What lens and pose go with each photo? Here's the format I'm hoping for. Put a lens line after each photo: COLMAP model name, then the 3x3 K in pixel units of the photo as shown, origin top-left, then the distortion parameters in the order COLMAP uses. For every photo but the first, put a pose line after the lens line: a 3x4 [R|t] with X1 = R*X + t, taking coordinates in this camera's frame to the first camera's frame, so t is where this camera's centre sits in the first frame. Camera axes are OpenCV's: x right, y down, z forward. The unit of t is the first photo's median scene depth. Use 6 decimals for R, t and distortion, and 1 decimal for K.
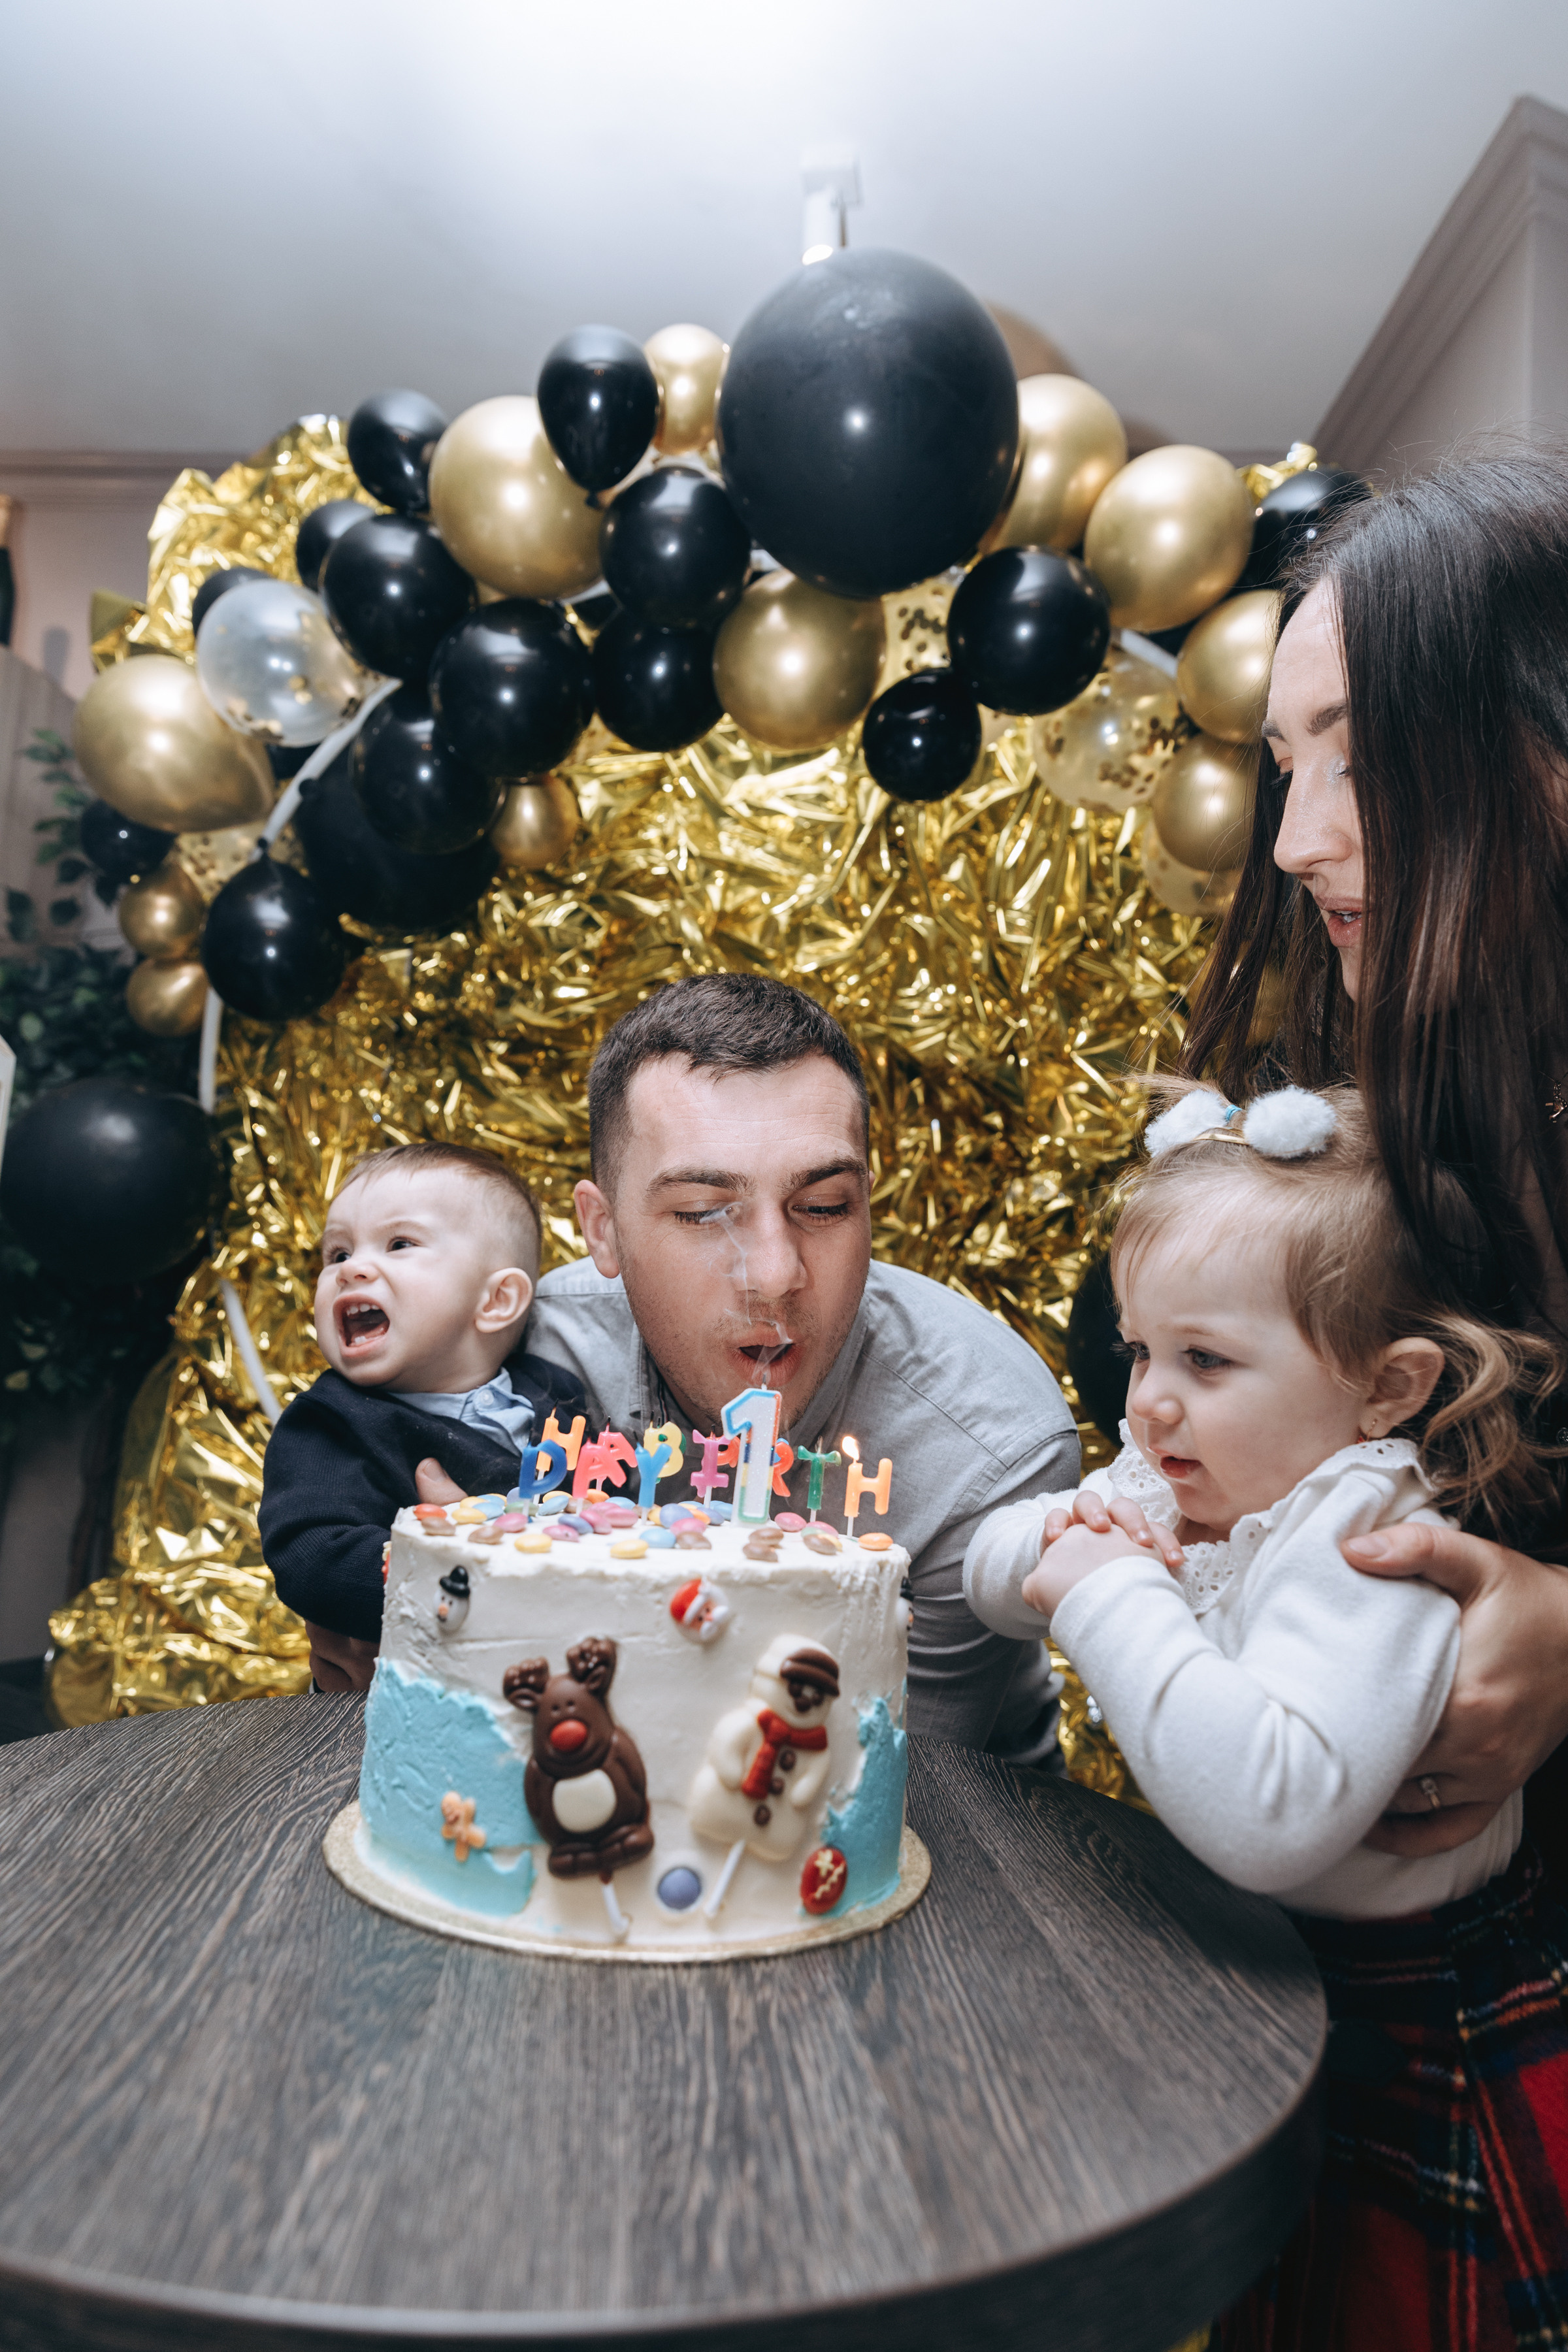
lens RADIAL K [[1528.2, 0, 790.0], [0, 1528.2, 1176.3], [0, 0, 1]] dist [0.004171, -0.002202]
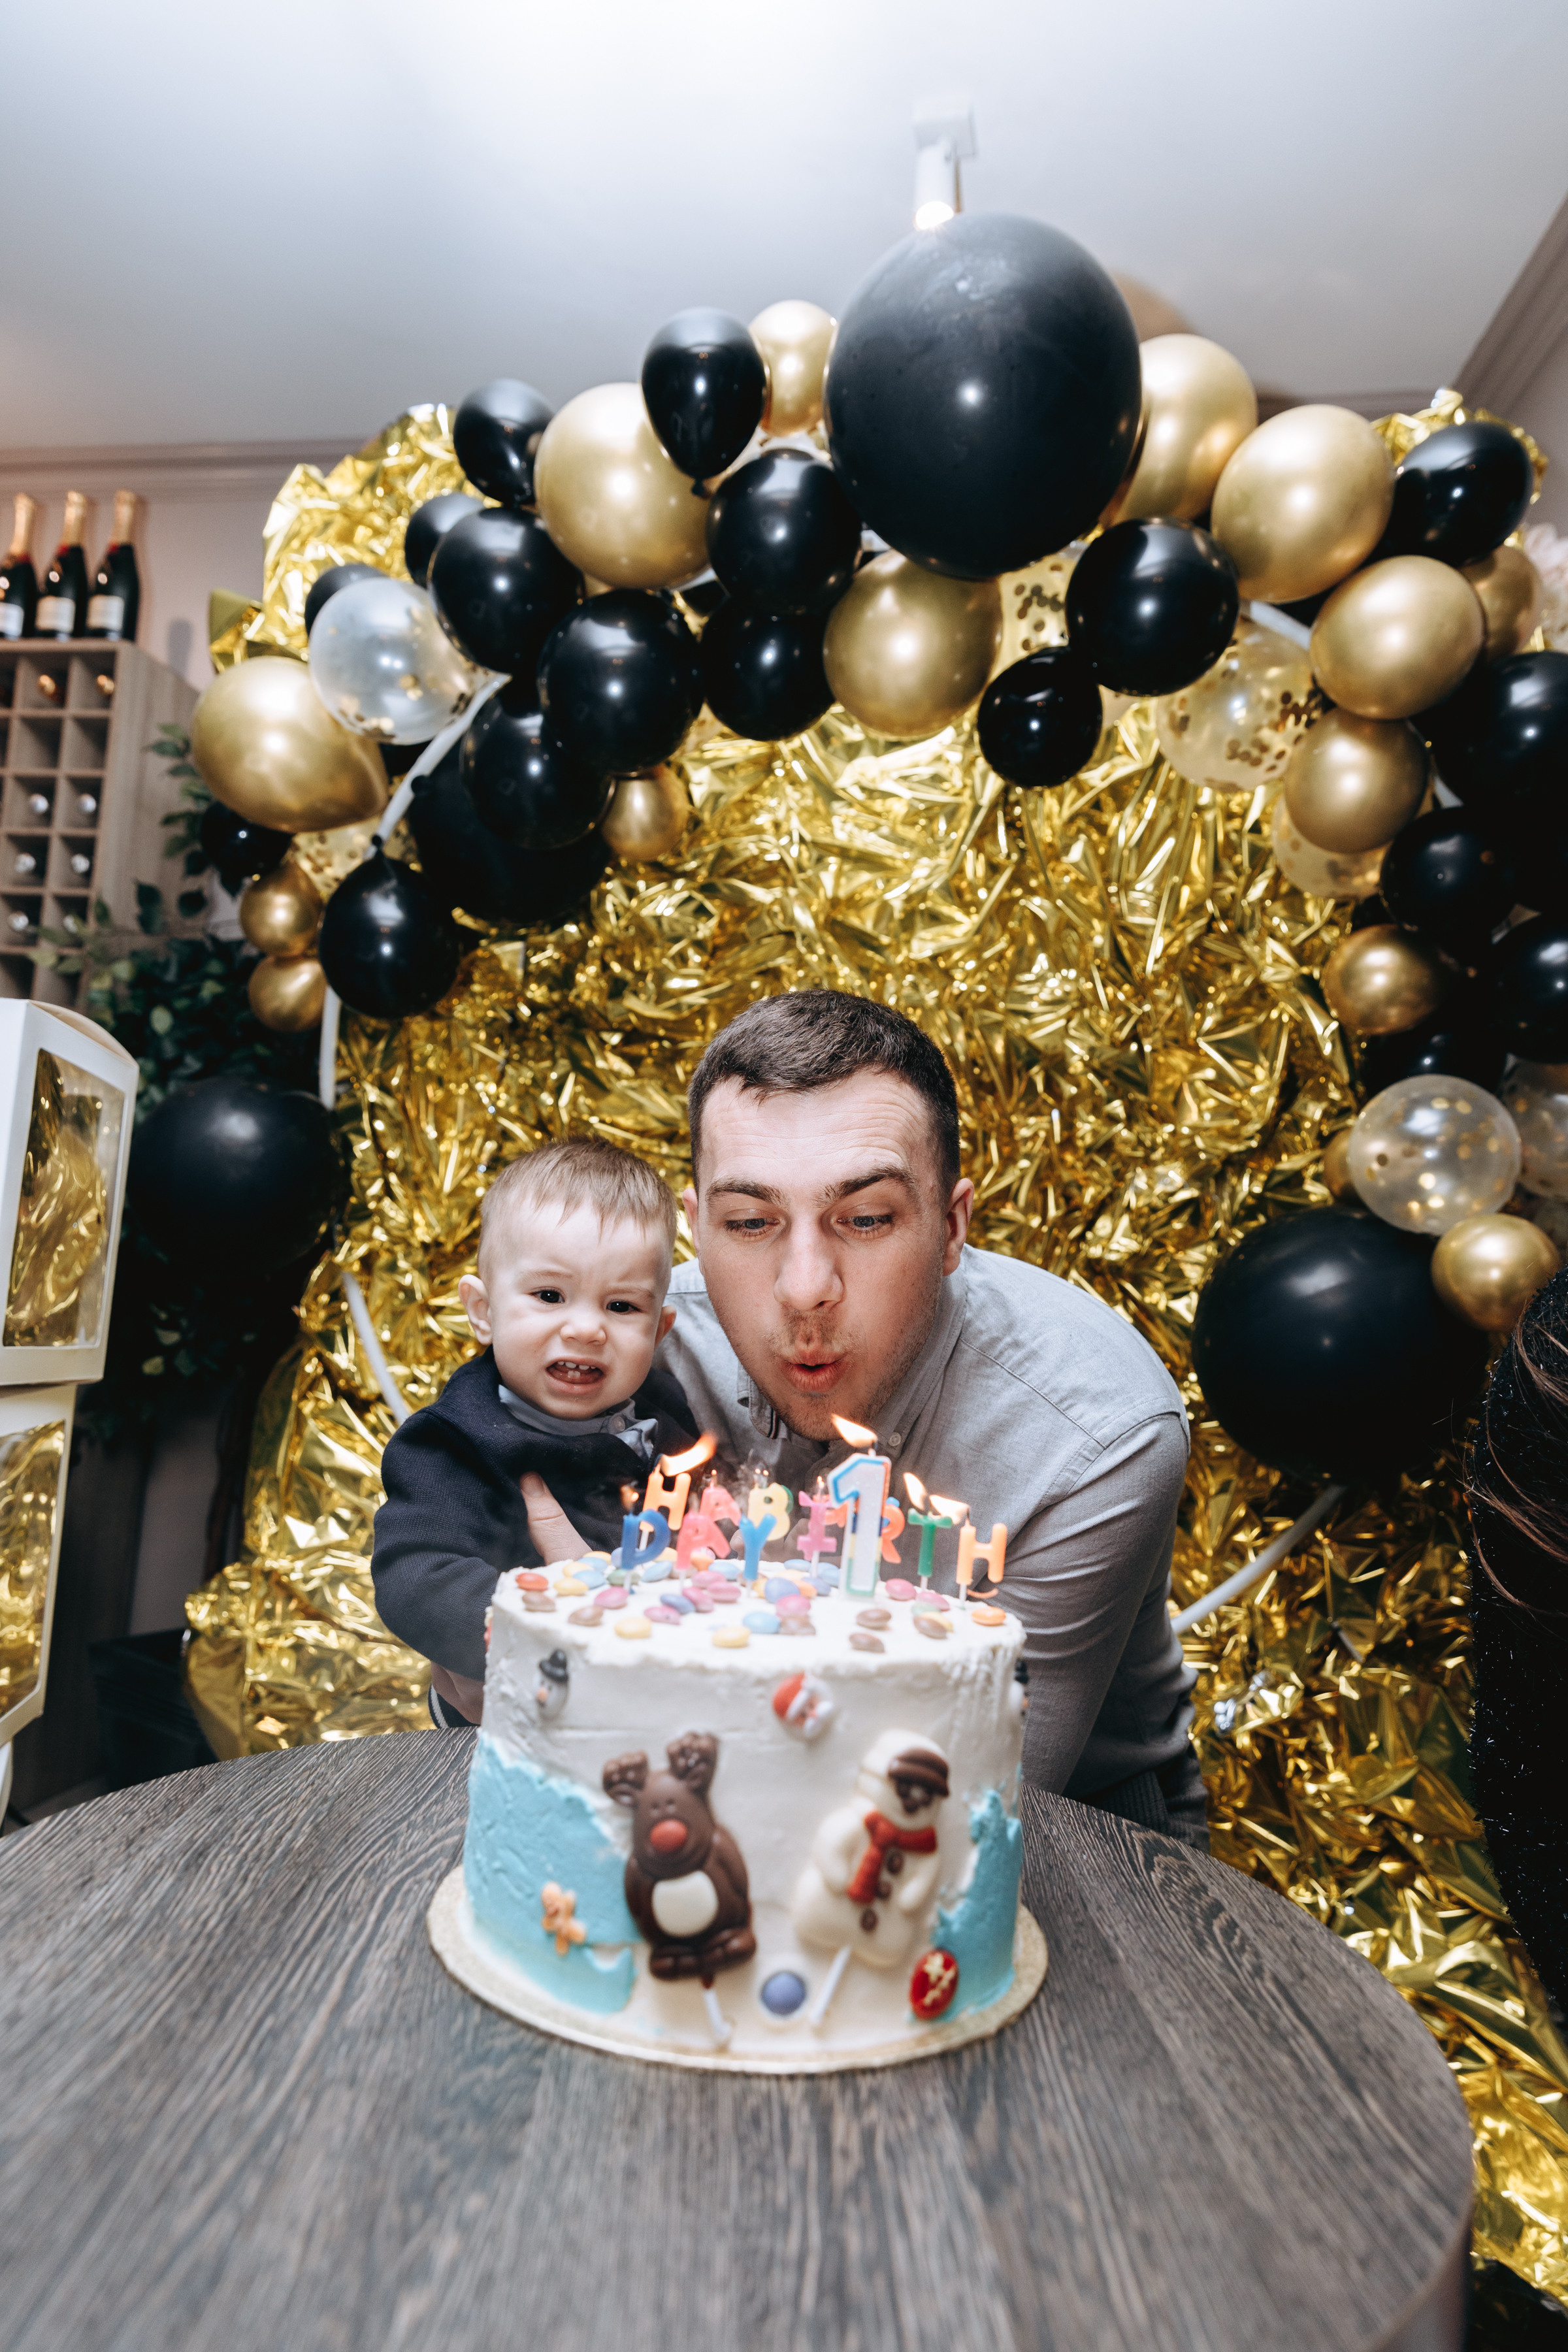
lens RADIAL K [[1532.1, 0, 786.8], [0, 1532.1, 1175.9], [0, 0, 1]] dist [0.004229, -0.001829]
pose [[0.996778, -0.004276, -0.080093, 0.008980], [0.006340, 0.999654, 0.025537, -0.069378], [0.079956, -0.025963, 0.996460, 0.041932]]
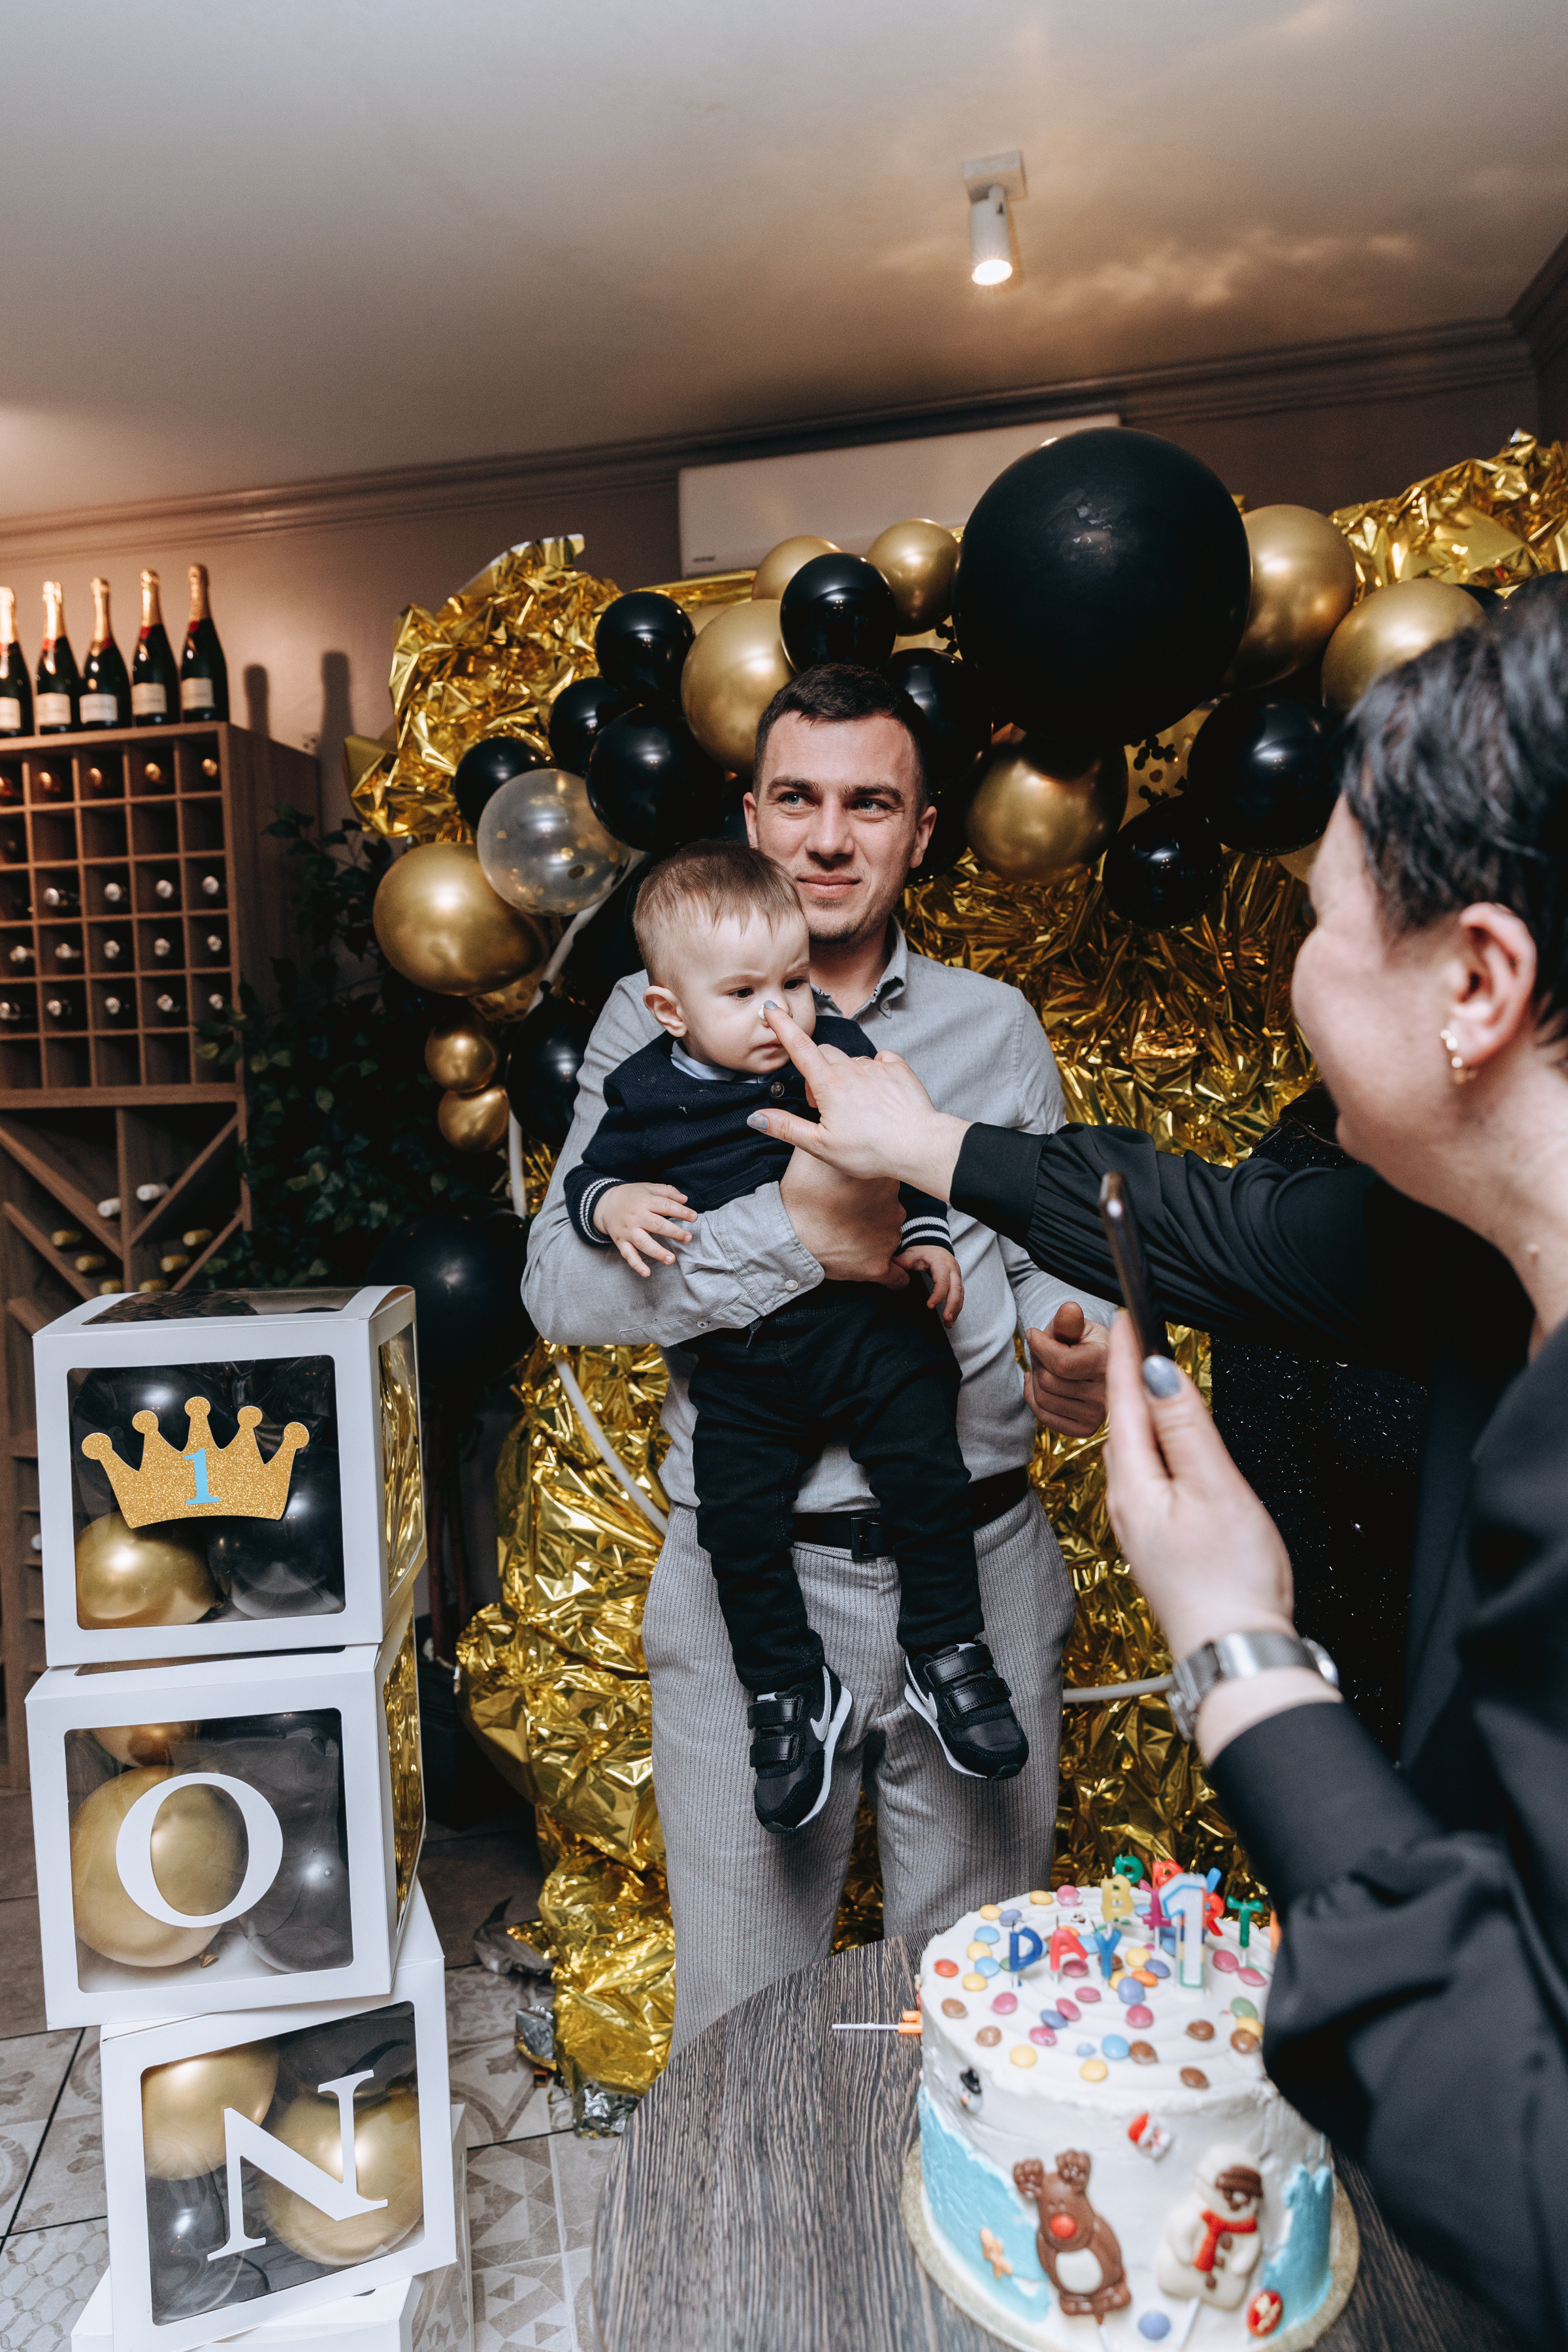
lens RADIAL K [[1550.2, 0, 786.1], [0, 1550.2, 1171.0], [0, 0, 1]] dist [0.005707, 0.000414]
pose [[0.988516, -0.099624, -0.113631, -0.200456], [0.116853, 0.980705, 0.156727, -0.768225], [0.095825, -0.168205, 0.981083, -0.285753]]
